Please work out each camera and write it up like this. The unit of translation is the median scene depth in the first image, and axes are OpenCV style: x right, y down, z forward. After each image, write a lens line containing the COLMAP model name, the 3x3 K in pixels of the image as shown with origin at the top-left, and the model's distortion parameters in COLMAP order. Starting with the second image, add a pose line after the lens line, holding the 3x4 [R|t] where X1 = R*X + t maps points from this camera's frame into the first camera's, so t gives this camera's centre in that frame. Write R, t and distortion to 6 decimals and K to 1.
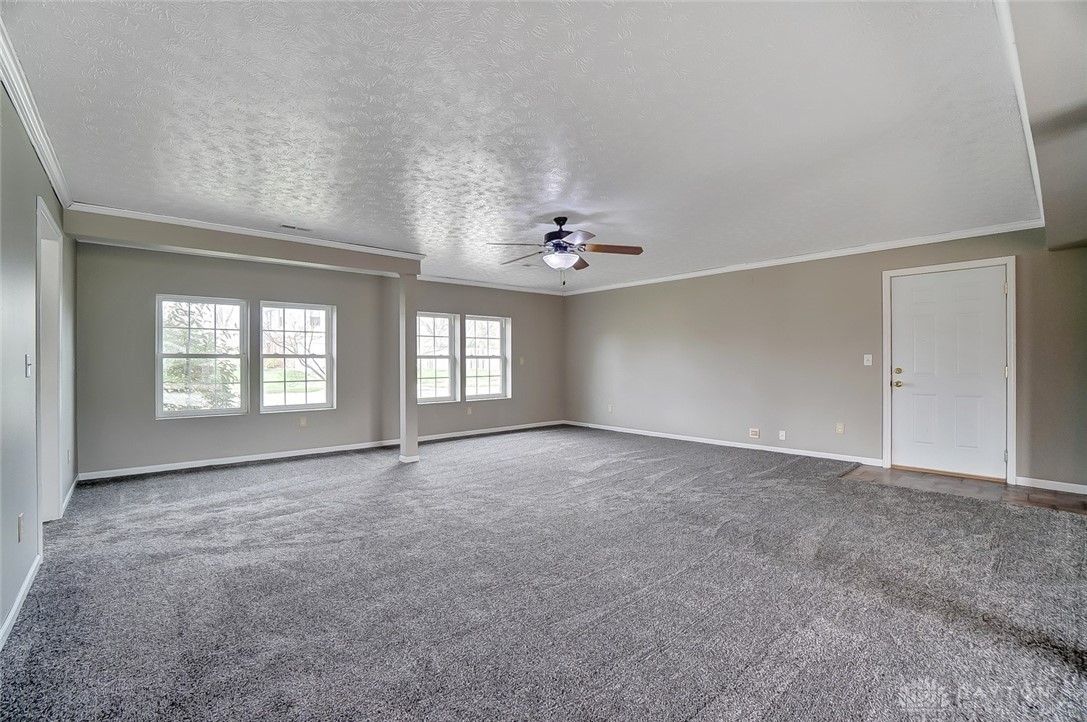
lens RADIAL K [[480.7, 0, 553.3], [0, 480.7, 358.2], [0, 0, 1]] dist [-0.051246, 0.014002]
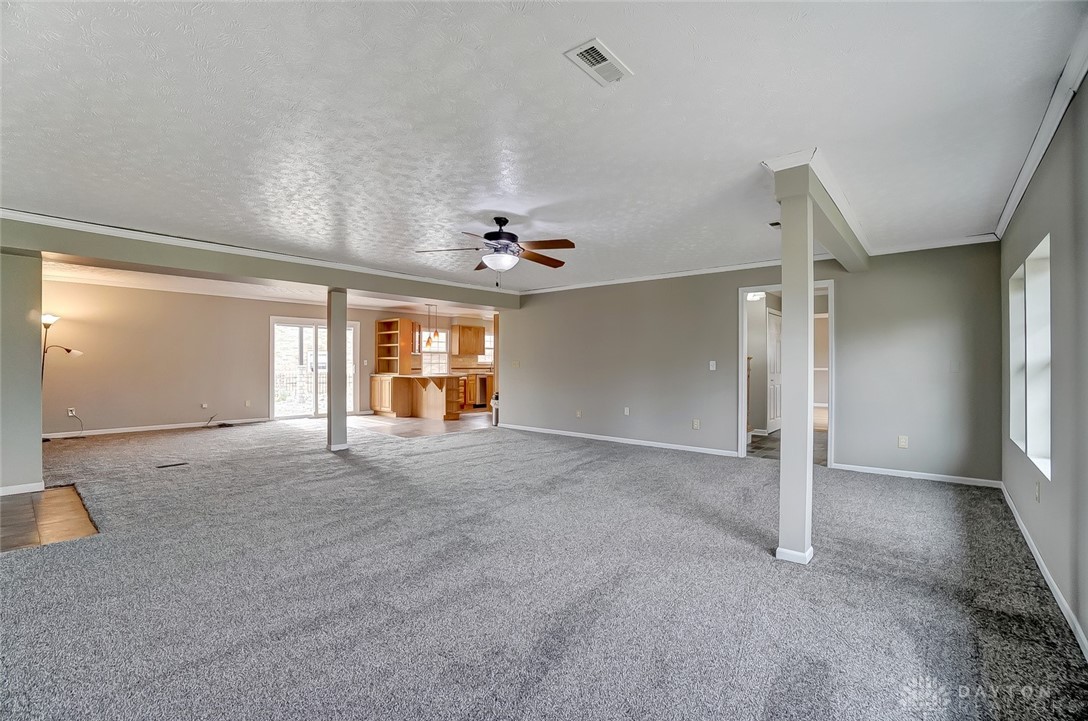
lens RADIAL K [[481.1, 0, 546.2], [0, 481.1, 361.7], [0, 0, 1]] dist [-0.051246, 0.014002]
pose [[-0.991233, -0.000407, -0.132123, 0.031445], [0.000656, 0.999968, -0.008001, 0.005278], [0.132122, -0.008017, -0.991201, 1.204516]]
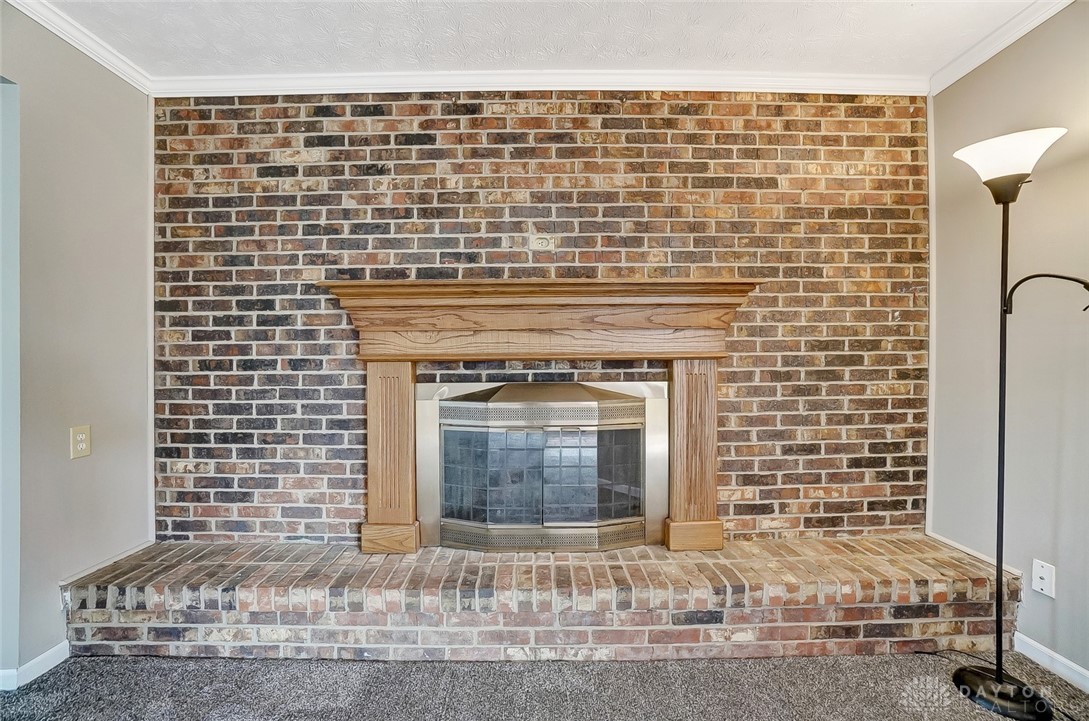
lens RADIAL K [[481.5, 0, 544.8], [0, 481.5, 357.3], [0, 0, 1]] dist [-0.051246, 0.014002]
pose [[0.662148, 0.006272, 0.749347, 0.635681], [-0.004468, 0.999980, -0.004422, 0.001703], [-0.749360, -0.000420, 0.662163, 0.127810]]
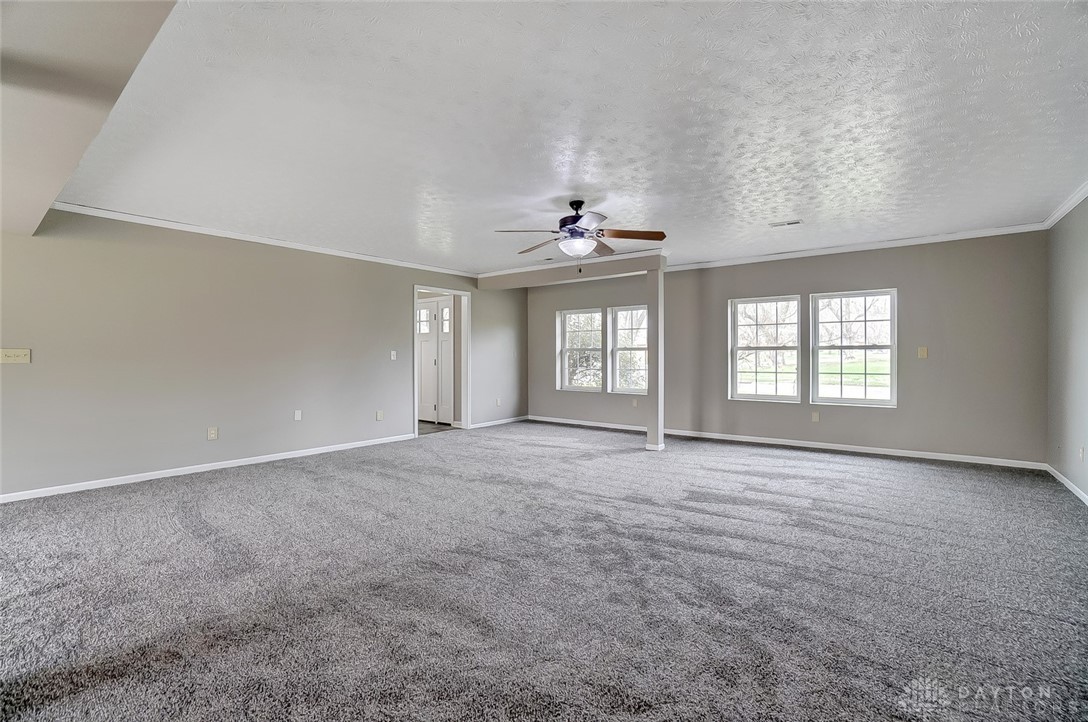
lens RADIAL K [[481.1, 0, 546.1], [0, 481.1, 354.4], [0, 0, 1]] dist [-0.051246, 0.014002]
pose [[0.175913, 0.002960, -0.984401, 0.559795], [0.007645, 0.999961, 0.004374, 0.002151], [0.984376, -0.008296, 0.175883, 0.479962]]
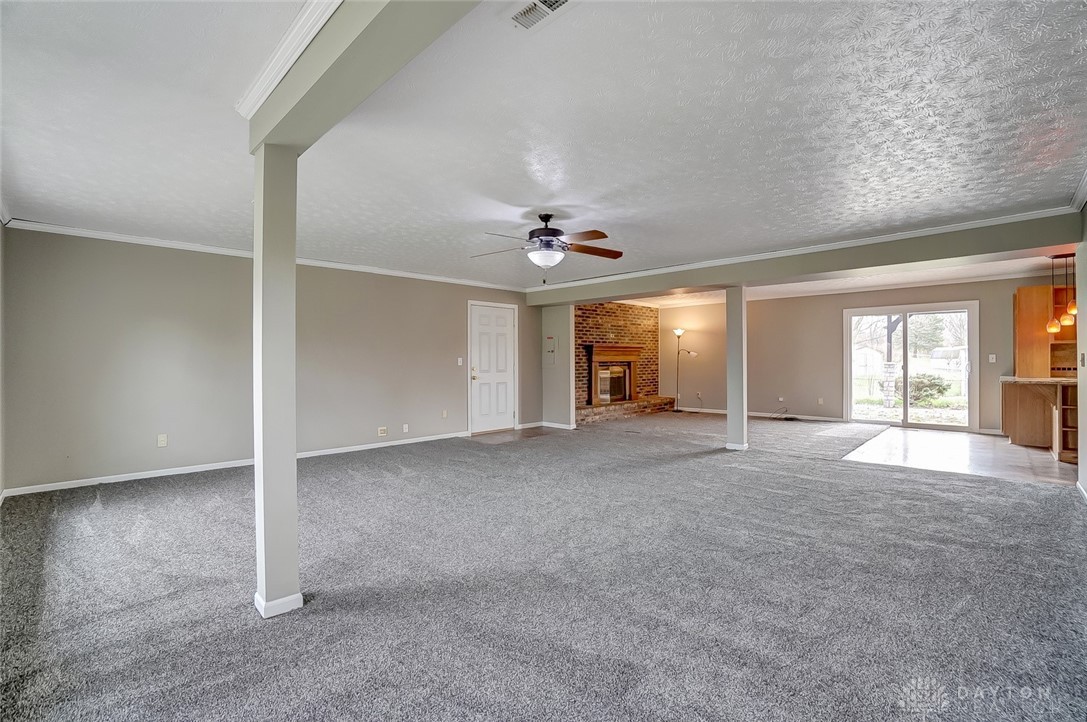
lens RADIAL K [[480.7, 0, 526.2], [0, 480.7, 360.0], [0, 0, 1]] dist [-0.051246, 0.014002]
pose [[-0.032386, 0.004668, 0.999465, -0.578234], [-0.000737, 0.999989, -0.004694, 0.004158], [-0.999475, -0.000888, -0.032382, 0.651103]]
